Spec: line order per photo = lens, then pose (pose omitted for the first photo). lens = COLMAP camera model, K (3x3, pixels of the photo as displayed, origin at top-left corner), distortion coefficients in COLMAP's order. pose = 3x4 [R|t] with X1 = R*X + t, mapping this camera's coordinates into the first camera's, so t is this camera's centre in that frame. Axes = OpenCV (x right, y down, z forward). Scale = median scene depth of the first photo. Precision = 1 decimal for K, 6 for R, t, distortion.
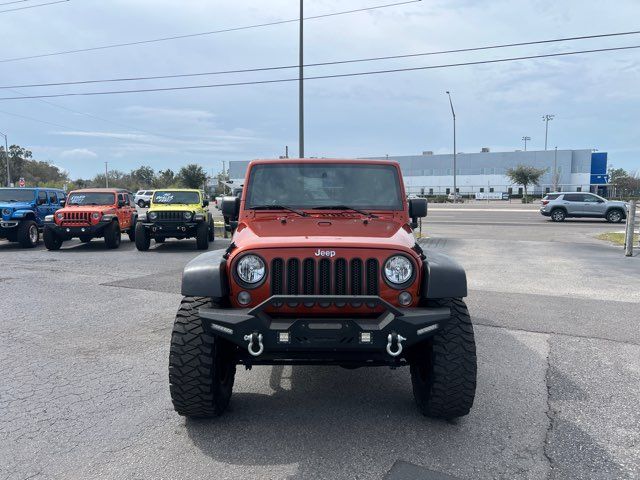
lens RADIAL K [[483.0, 0, 321.9], [0, 483.0, 254.0], [0, 0, 1]] dist [0.069607, -0.066770]
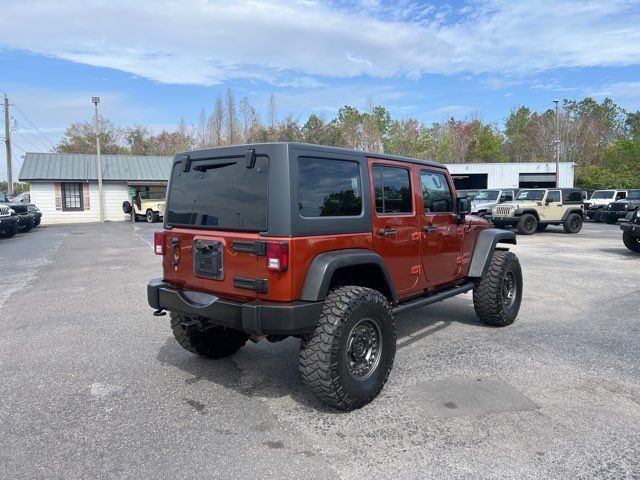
lens RADIAL K [[490.0, 0, 322.6], [0, 490.0, 240.4], [0, 0, 1]] dist [0.057042, -0.062519]
pose [[-0.770354, -0.059364, 0.634848, -0.981880], [0.079592, 0.978916, 0.188117, -0.384056], [-0.632630, 0.195445, -0.749387, 3.035525]]
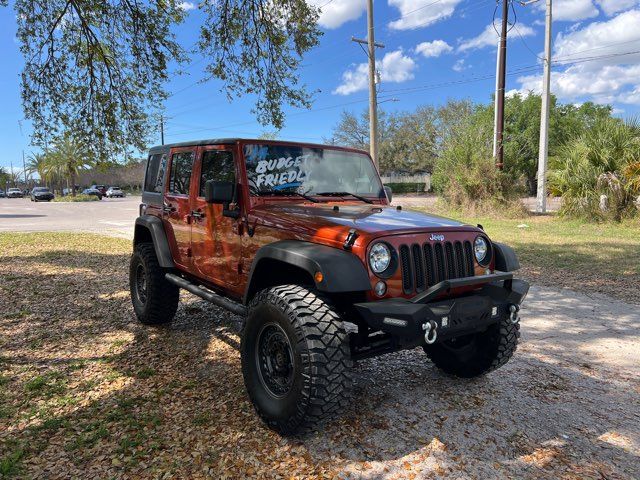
lens RADIAL K [[483.0, 0, 321.9], [0, 483.0, 254.0], [0, 0, 1]] dist [0.069607, -0.066770]
pose [[0.816385, -0.063189, 0.574041, -0.786989], [0.054131, 0.997993, 0.032873, -0.013089], [-0.574966, 0.004236, 0.818166, 0.297738]]
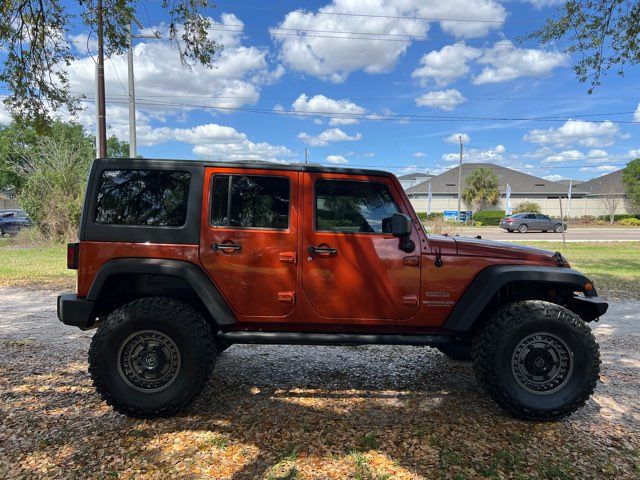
lens RADIAL K [[490.0, 0, 322.6], [0, 490.0, 240.4], [0, 0, 1]] dist [0.057042, -0.062519]
pose [[-0.030083, -0.034167, 0.998963, -1.524432], [0.105229, 0.993754, 0.037158, -0.176506], [-0.993993, 0.106238, -0.026299, 1.667367]]
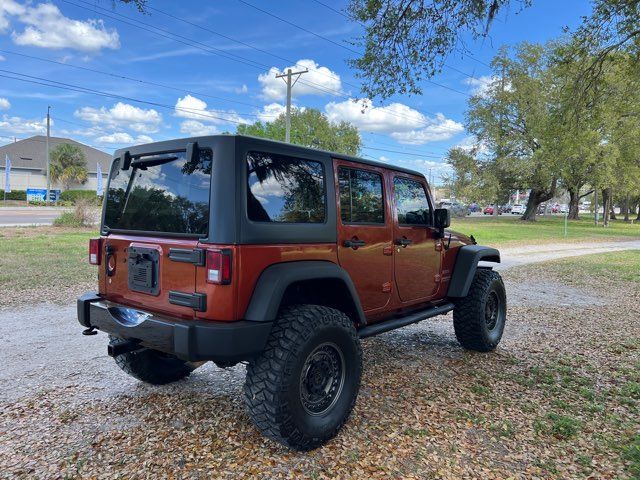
lens RADIAL K [[490.0, 0, 322.6], [0, 490.0, 240.4], [0, 0, 1]] dist [0.057042, -0.062519]
pose [[-0.786155, -0.051700, 0.615863, -0.930932], [0.054291, 0.986866, 0.152147, -0.330620], [-0.615640, 0.153047, -0.773023, 2.871097]]
